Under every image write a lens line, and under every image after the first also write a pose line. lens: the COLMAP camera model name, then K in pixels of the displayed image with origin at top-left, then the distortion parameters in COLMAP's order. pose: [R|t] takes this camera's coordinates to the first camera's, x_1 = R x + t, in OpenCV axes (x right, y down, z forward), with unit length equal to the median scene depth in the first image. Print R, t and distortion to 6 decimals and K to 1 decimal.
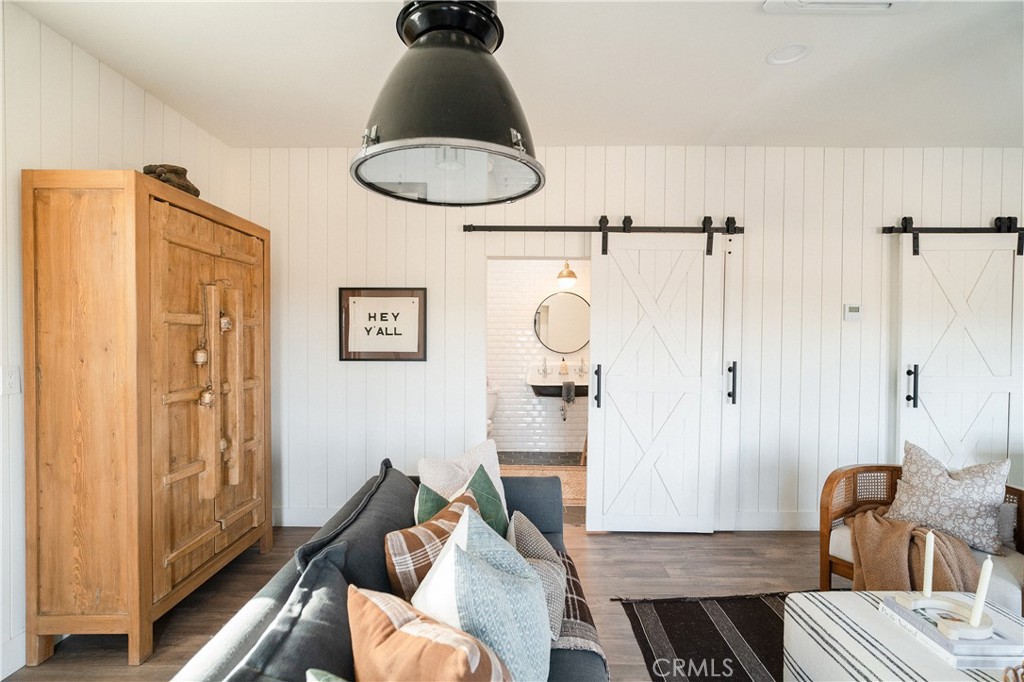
lens RADIAL K [[498.7, 0, 515.4], [0, 498.7, 348.7], [0, 0, 1]] dist [0.000523, 0.005604]
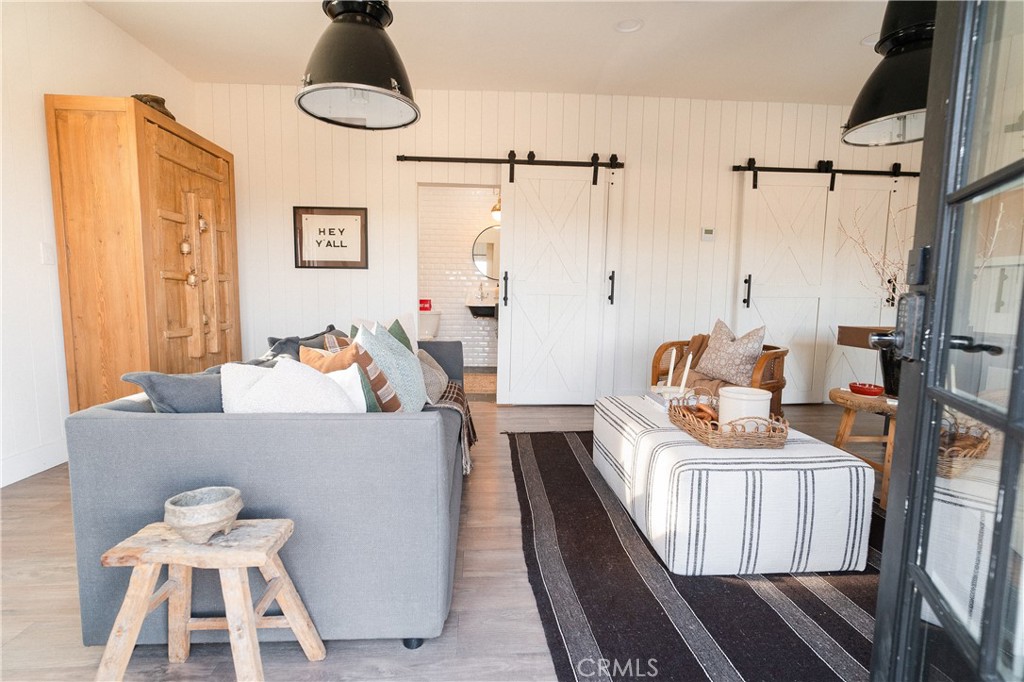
lens RADIAL K [[498.7, 0, 508.6], [0, 498.7, 342.0], [0, 0, 1]] dist [0.000523, 0.005604]
pose [[0.998217, 0.004085, 0.059550, 0.099823], [-0.009009, 0.996538, 0.082654, 0.104991], [-0.059007, -0.083044, 0.994797, -0.268599]]
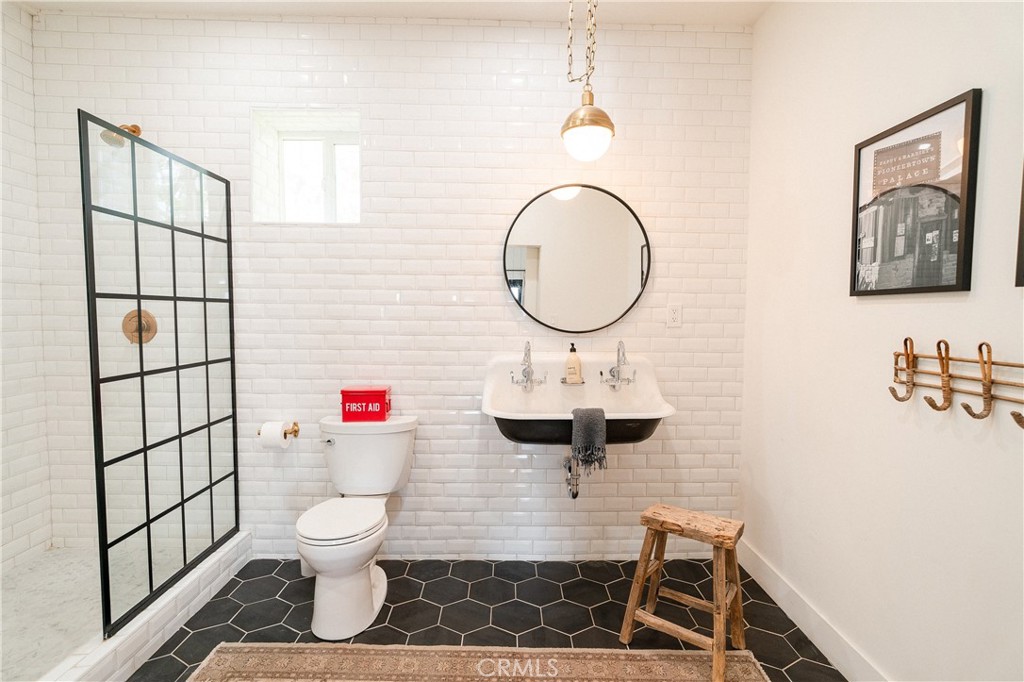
lens RADIAL K [[498.7, 0, 512.6], [0, 498.7, 339.5], [0, 0, 1]] dist [0.000523, 0.005604]
pose [[0.999951, 0.001220, 0.009861, 0.078611], [-0.001703, 0.998790, 0.049150, -0.010643], [-0.009789, -0.049164, 0.998743, 1.099261]]
